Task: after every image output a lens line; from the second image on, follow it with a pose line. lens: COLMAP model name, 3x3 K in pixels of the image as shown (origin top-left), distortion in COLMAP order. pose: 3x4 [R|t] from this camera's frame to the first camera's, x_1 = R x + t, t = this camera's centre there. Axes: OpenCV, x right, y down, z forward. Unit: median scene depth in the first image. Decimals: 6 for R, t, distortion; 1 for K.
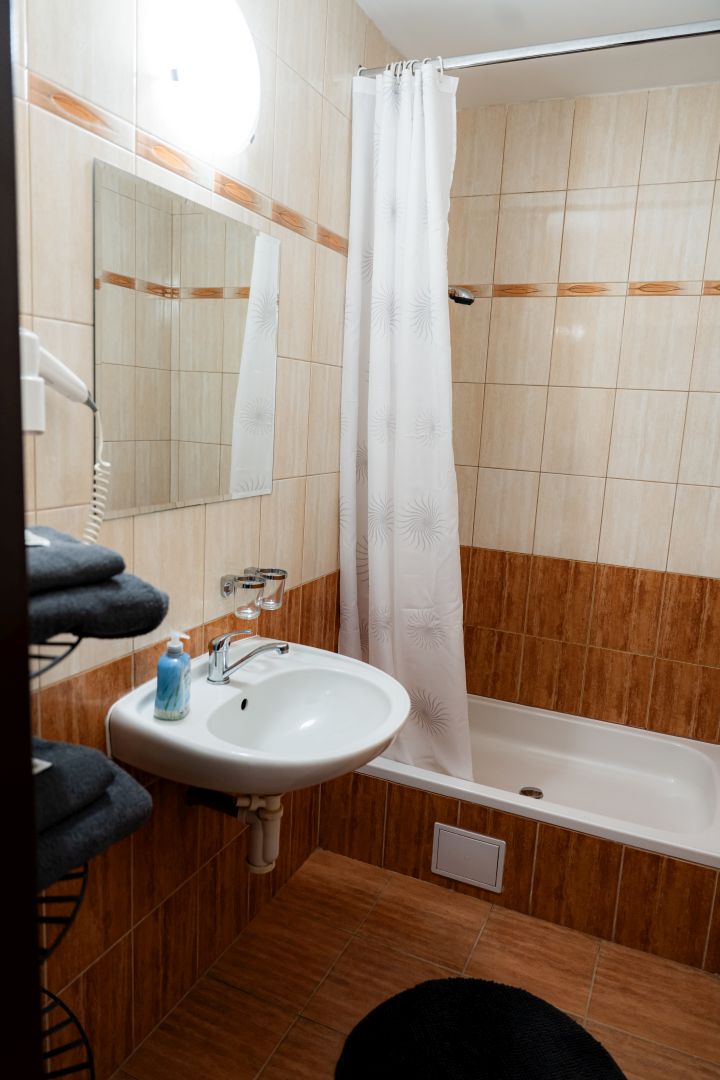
lens RADIAL K [[738.3, 0, 360.0], [0, 738.3, 540.0], [0, 0, 1]] dist [-0.003804, -0.002542]
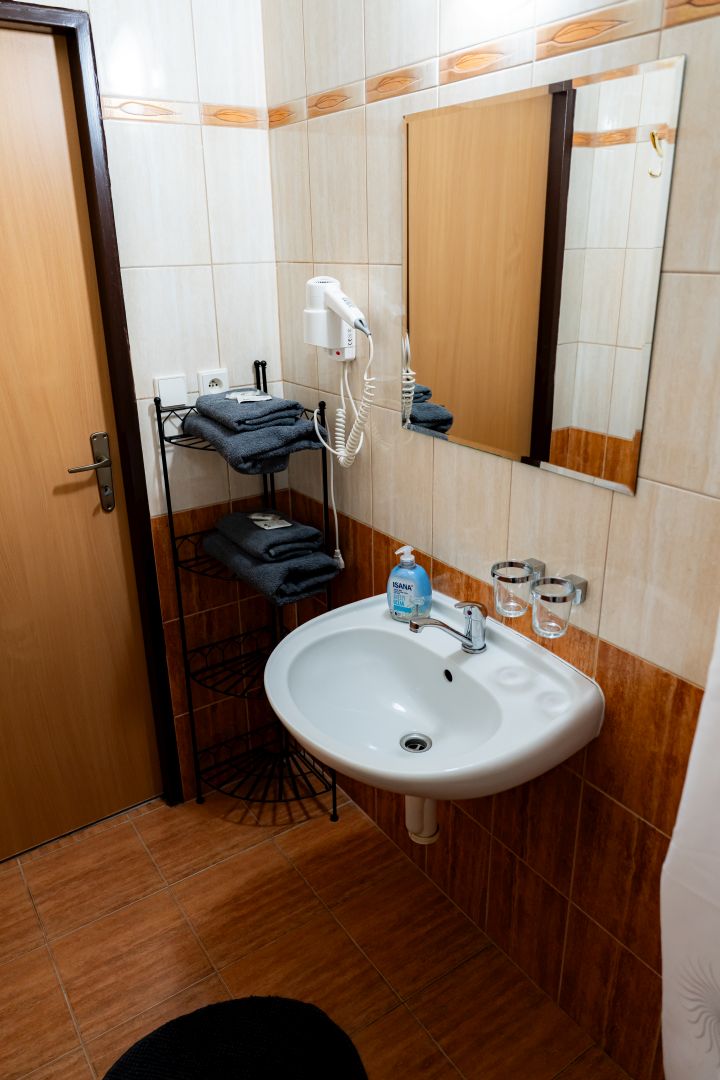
lens RADIAL K [[769.9, 0, 360.0], [0, 769.9, 540.0], [0, 0, 1]] dist [0.004868, 0.003643]
pose [[-0.510370, 0.270226, -0.816395, 0.767760], [-0.161830, 0.902205, 0.399797, -0.354356], [0.844591, 0.336162, -0.416727, 1.515729]]
